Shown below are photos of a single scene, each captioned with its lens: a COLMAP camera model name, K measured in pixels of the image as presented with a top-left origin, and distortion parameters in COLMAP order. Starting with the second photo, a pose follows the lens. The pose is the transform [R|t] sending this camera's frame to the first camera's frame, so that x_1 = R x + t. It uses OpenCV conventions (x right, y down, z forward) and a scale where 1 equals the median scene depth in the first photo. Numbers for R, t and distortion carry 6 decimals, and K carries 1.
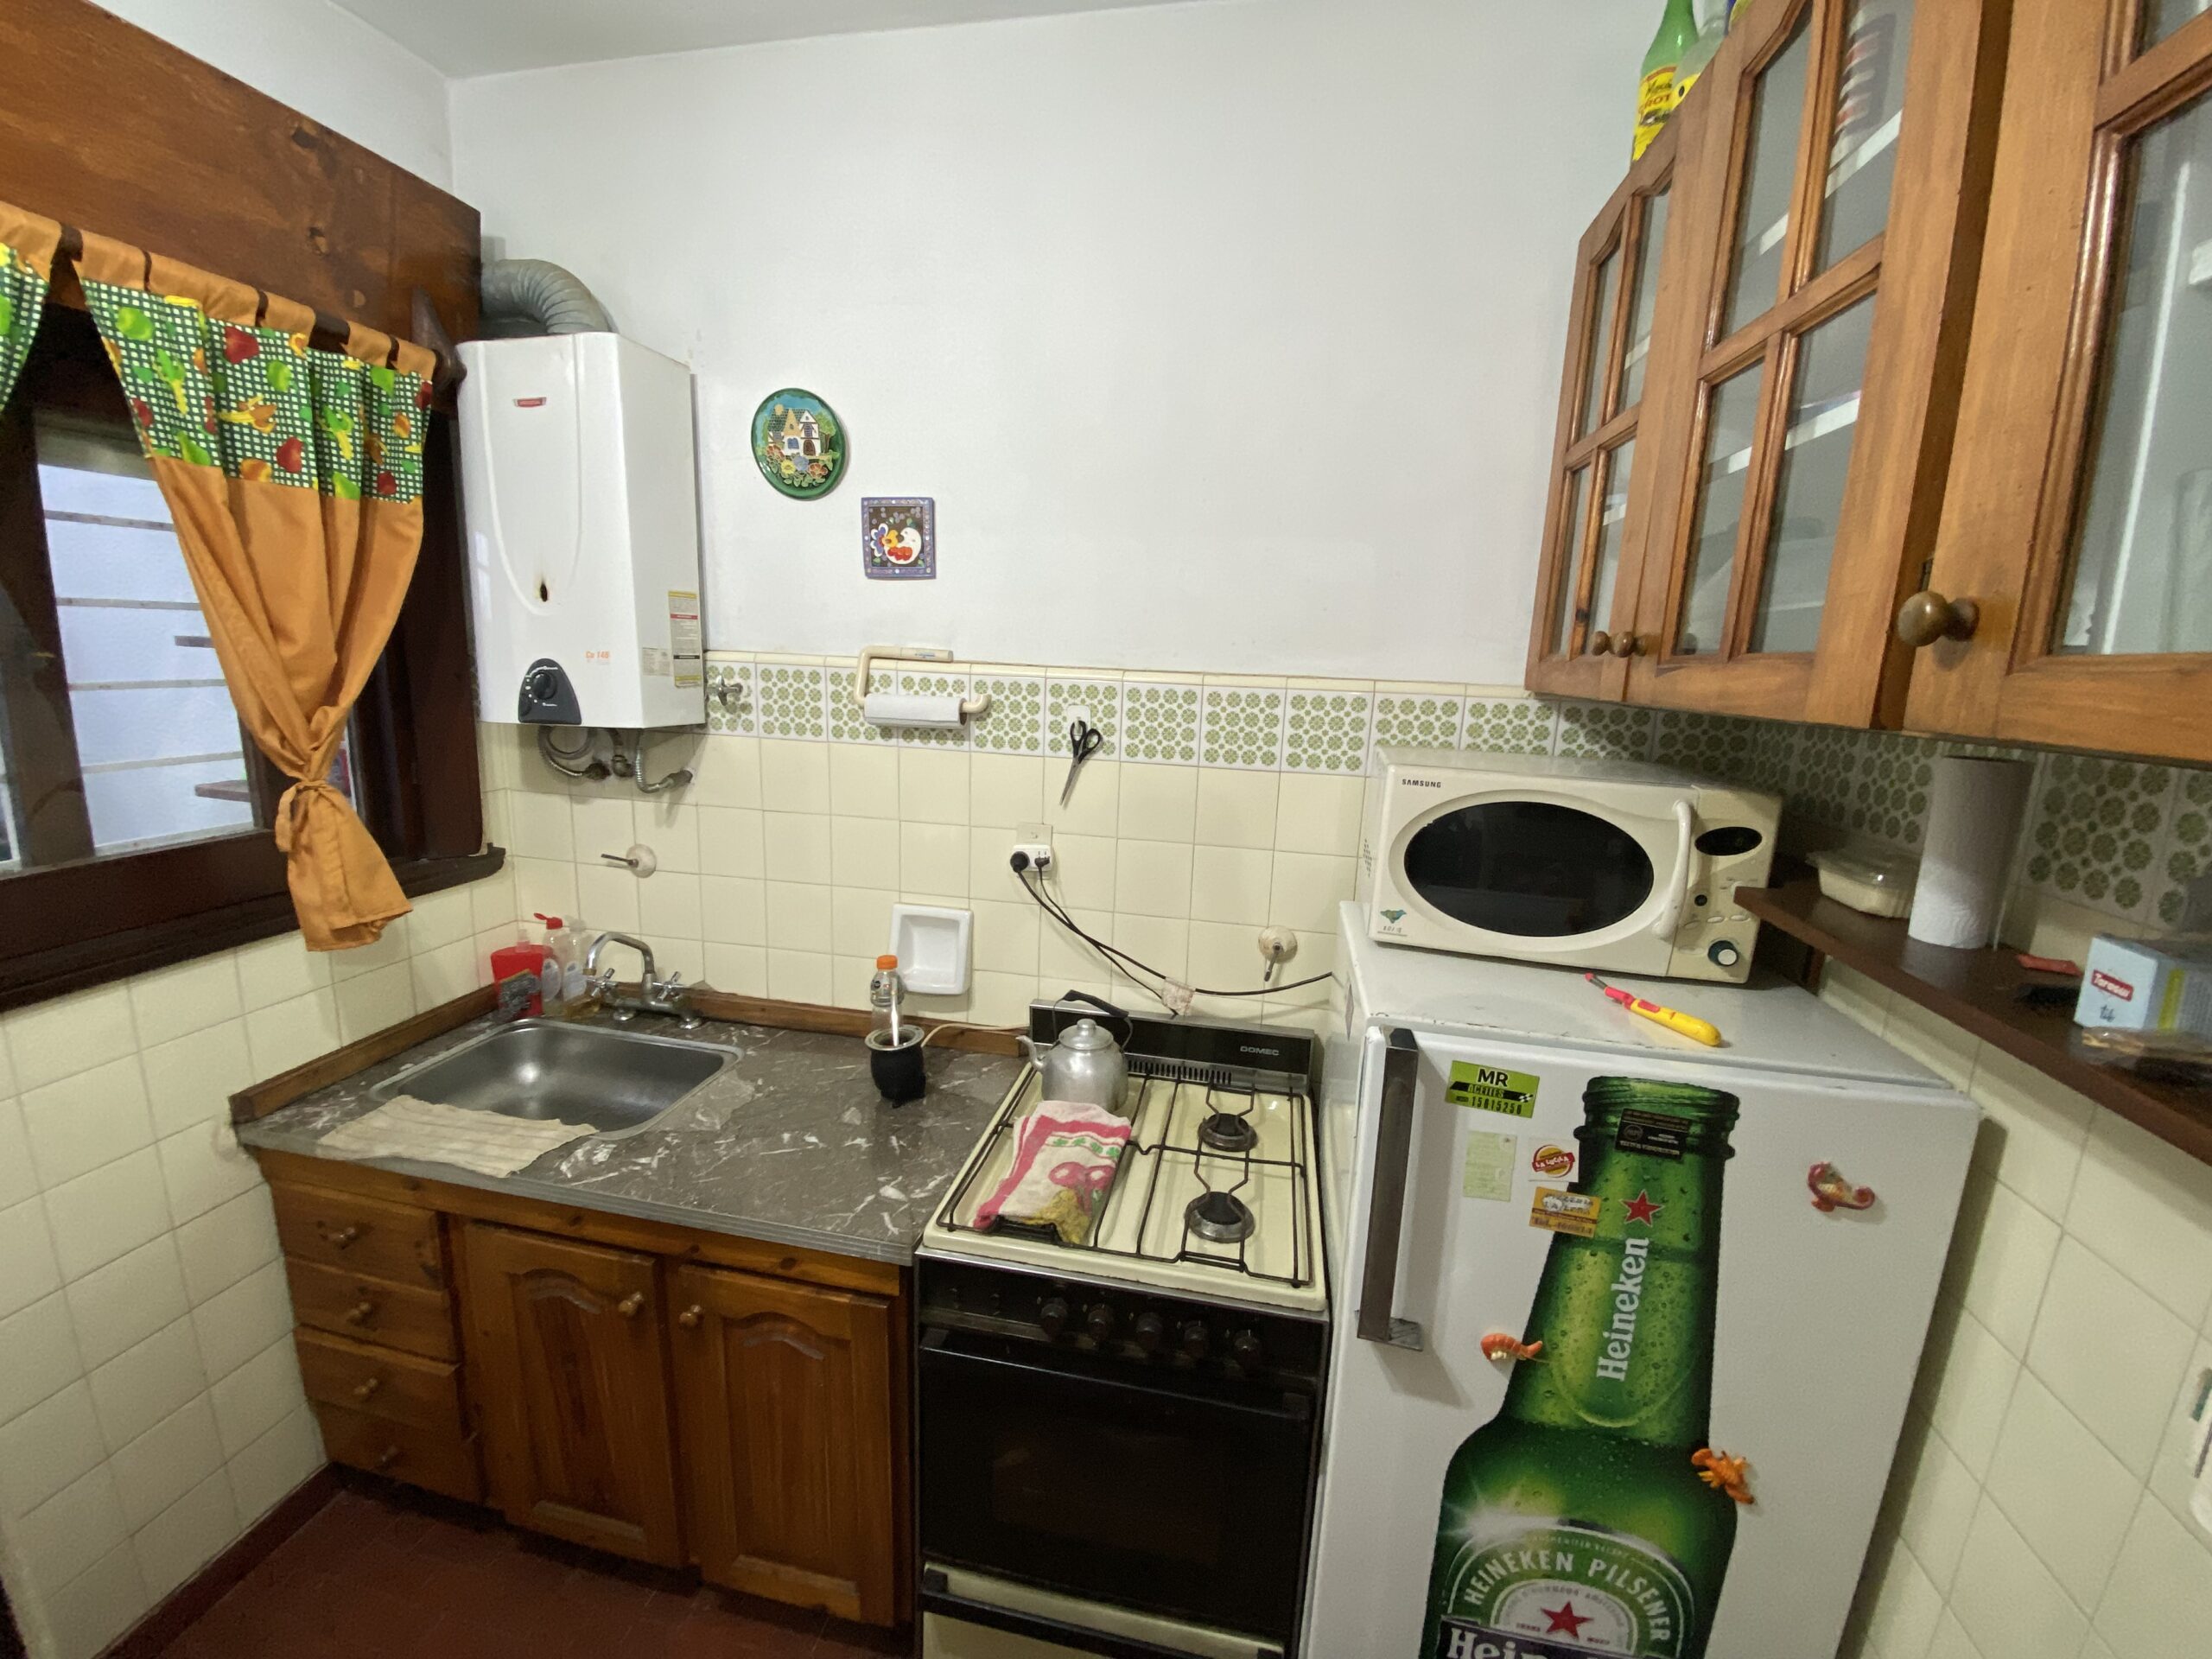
lens RADIAL K [[887.7, 0, 1106.0], [0, 887.7, 829.5], [0, 0, 1]] dist [0.000379, -0.012356]
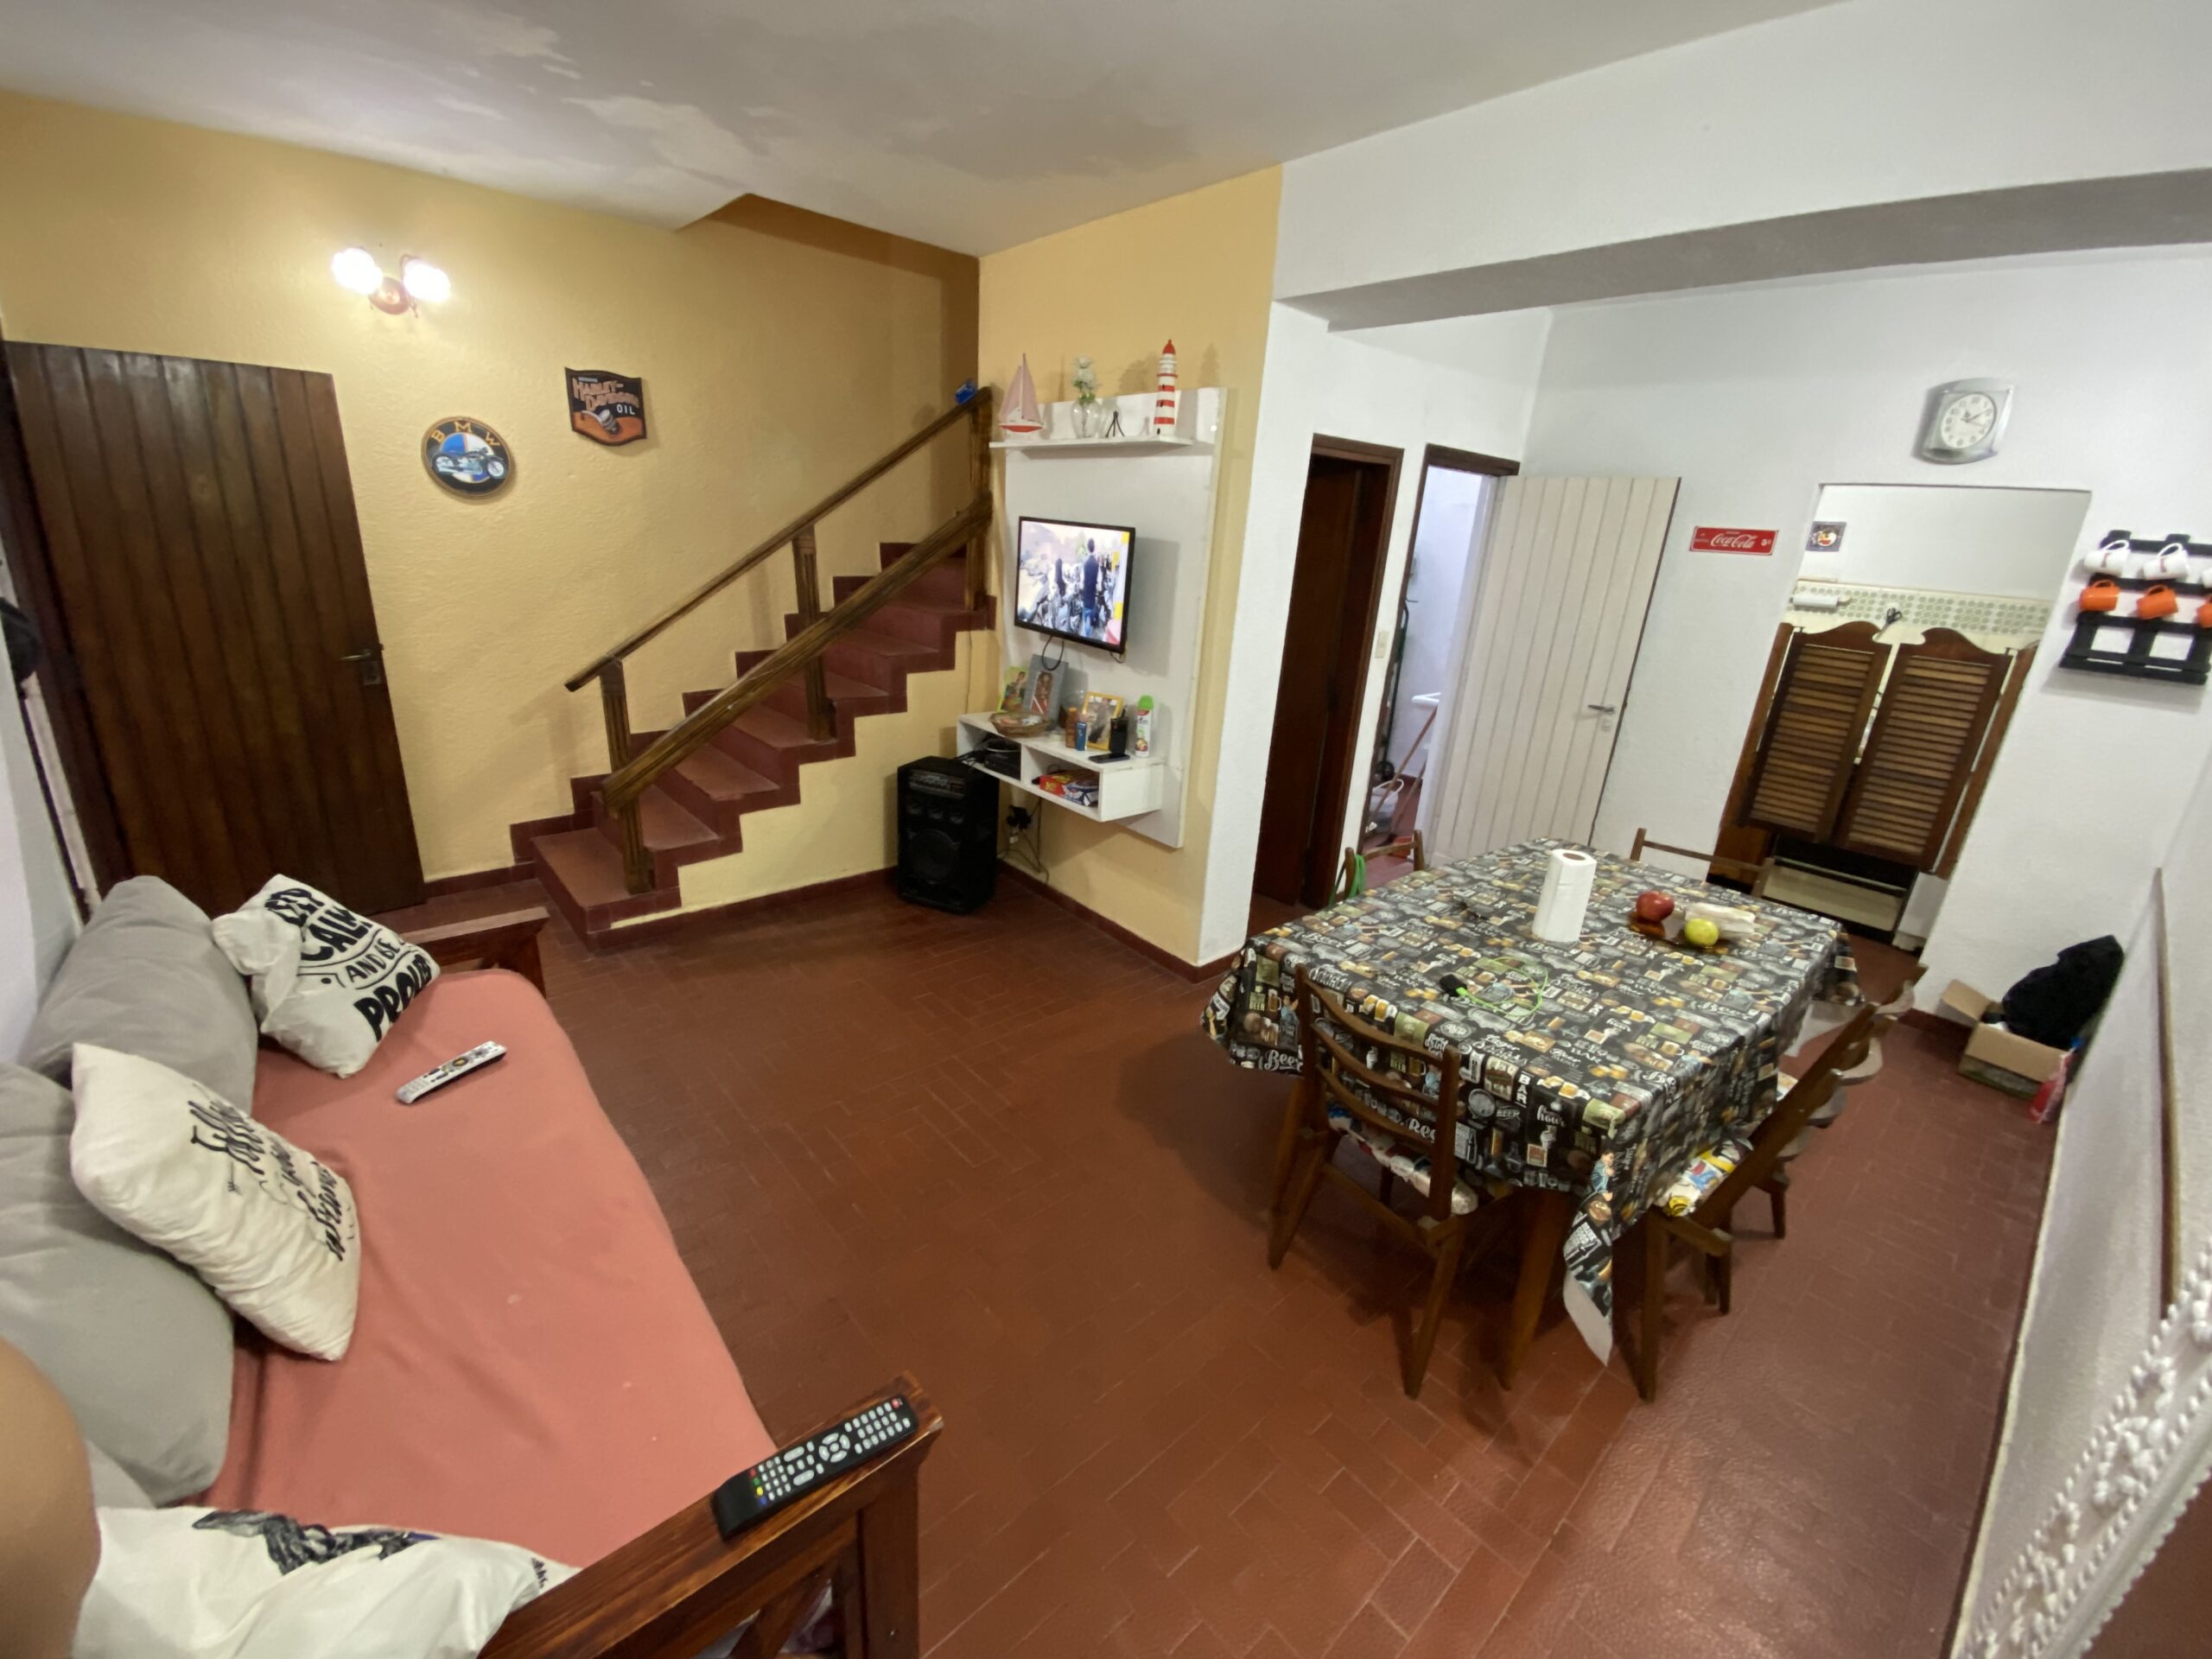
lens RADIAL K [[887.7, 0, 1106.0], [0, 887.7, 829.5], [0, 0, 1]] dist [0.000379, -0.012356]
pose [[0.796325, 0.200747, -0.570585, -0.270846], [-0.144569, 0.979147, 0.142725, 0.493124], [0.587339, -0.031167, 0.808741, -2.544313]]
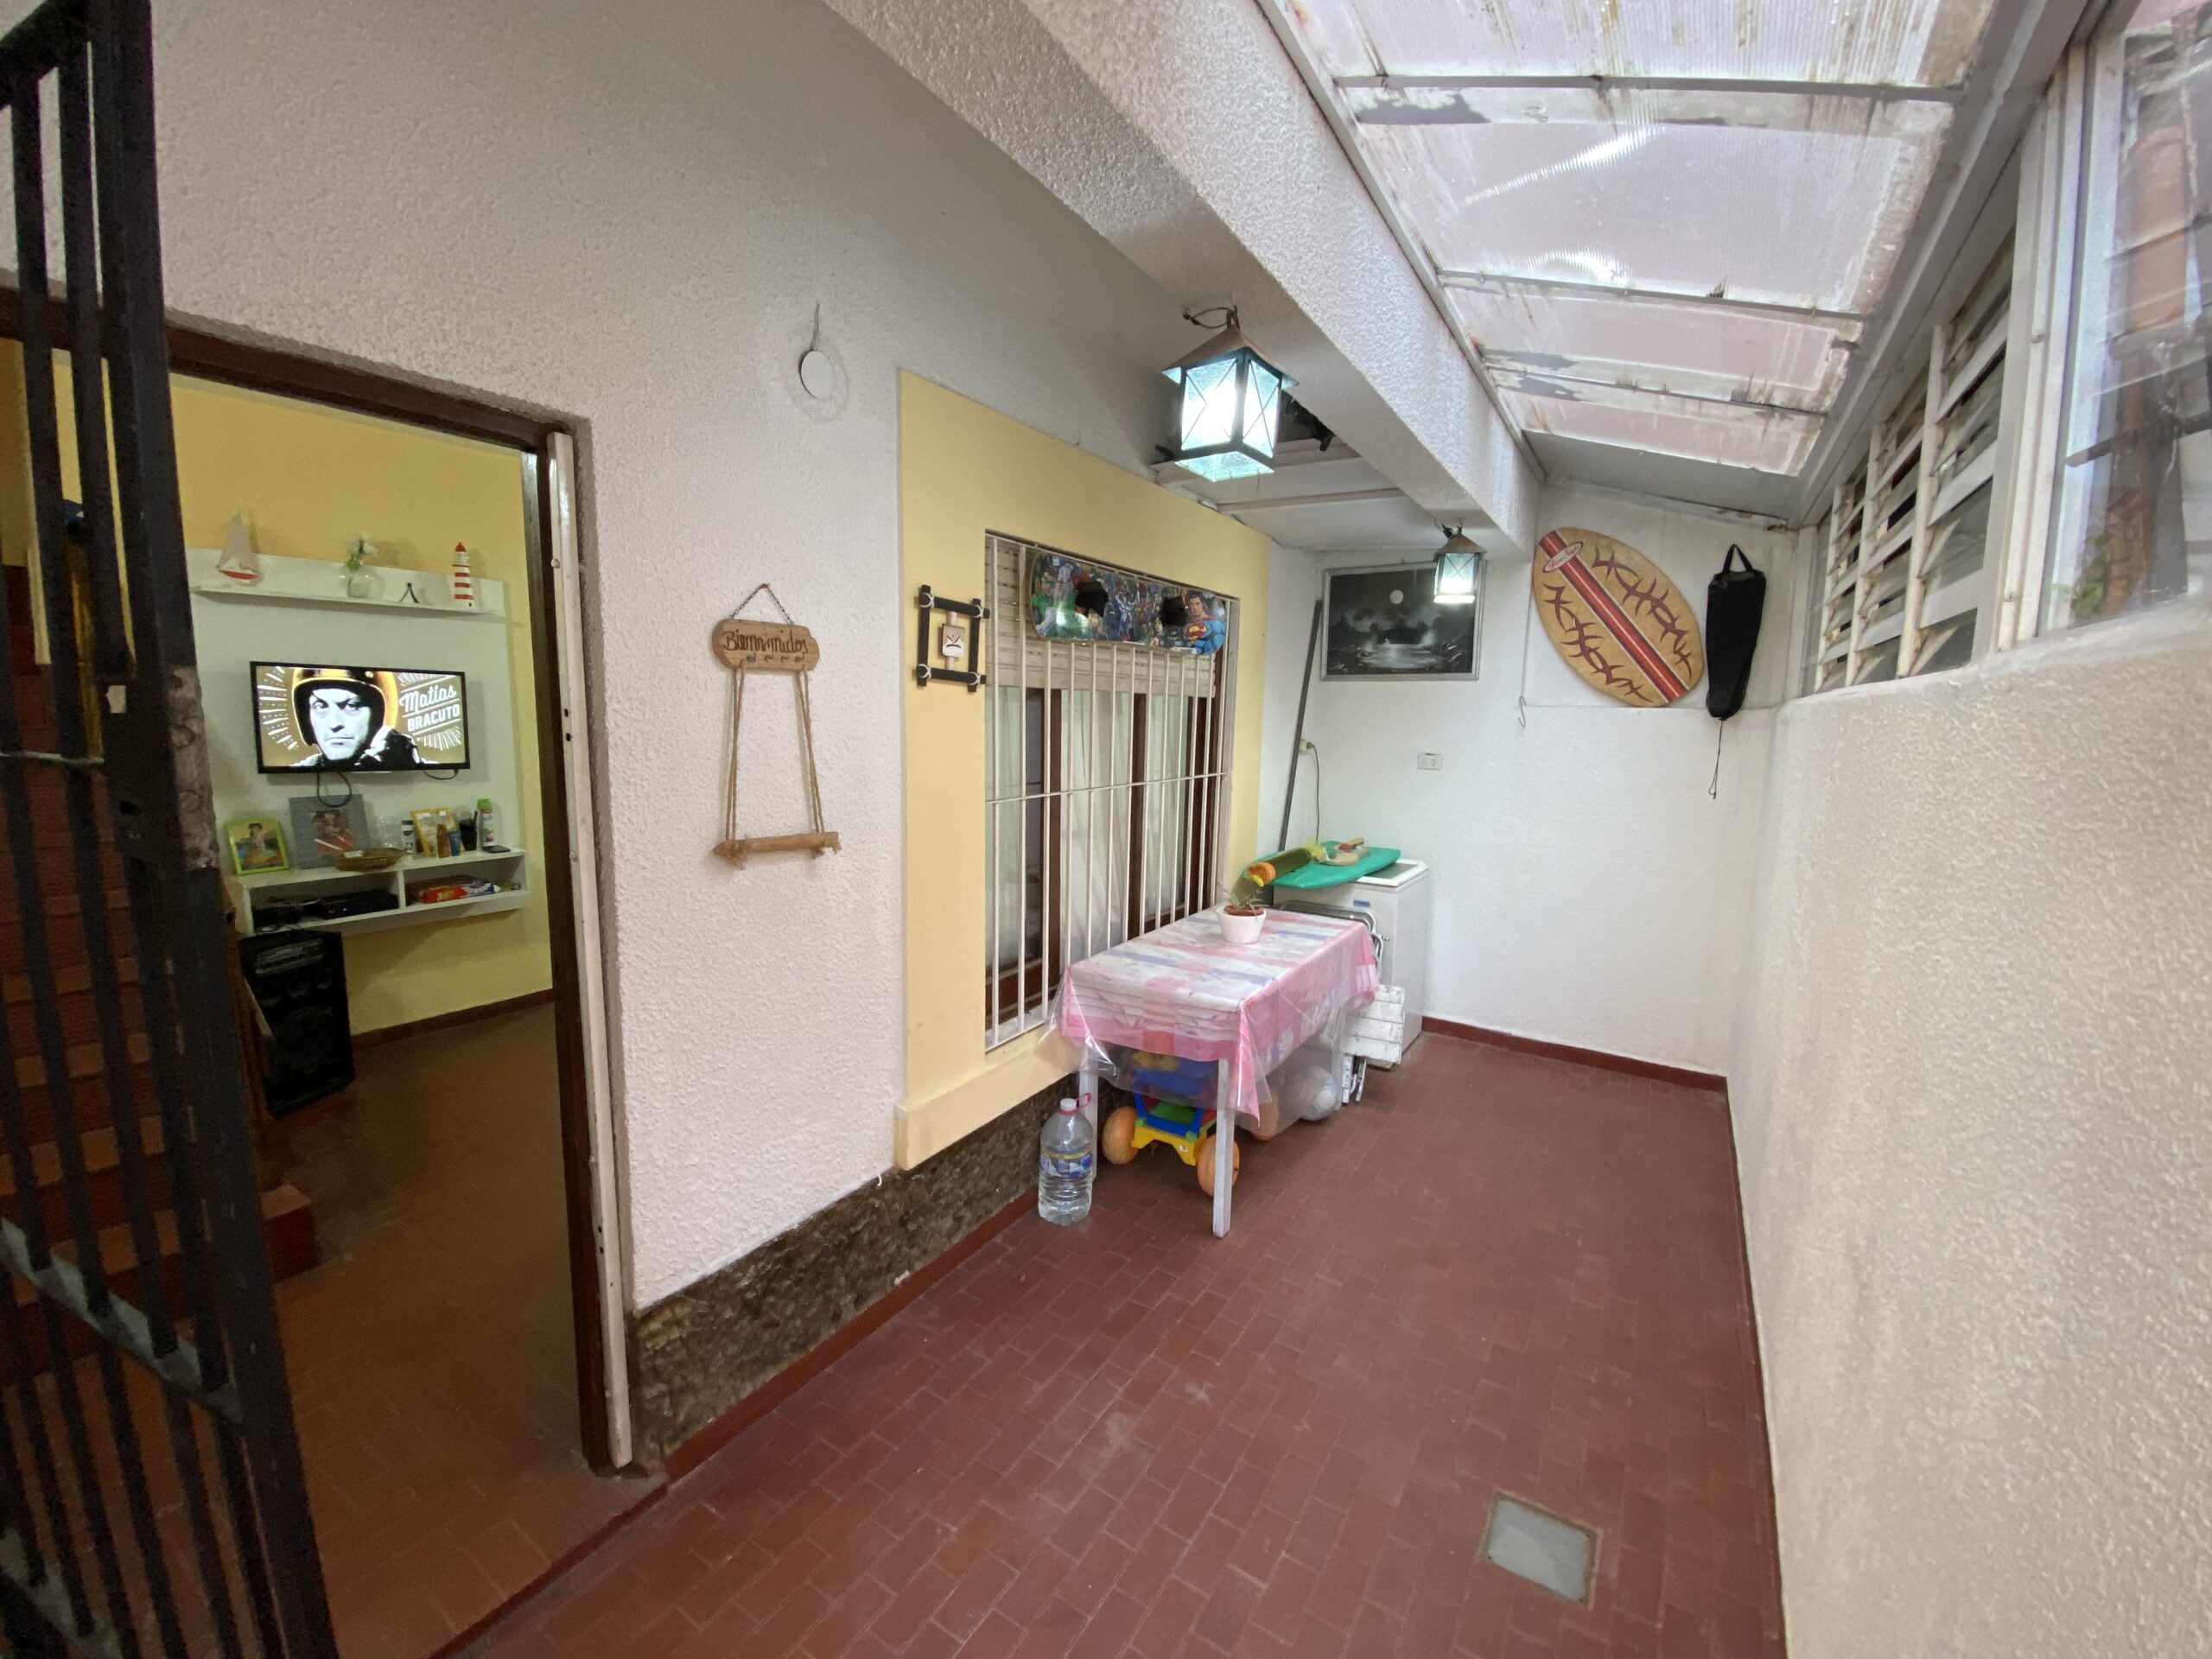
lens RADIAL K [[908.1, 0, 1106.0], [0, 908.1, 829.5], [0, 0, 1]] dist [0.000129, -0.010345]
pose [[0.362312, -0.156240, 0.918868, -2.971426], [0.184924, 0.978302, 0.093430, 0.632690], [-0.913528, 0.136071, 0.383343, -3.422218]]
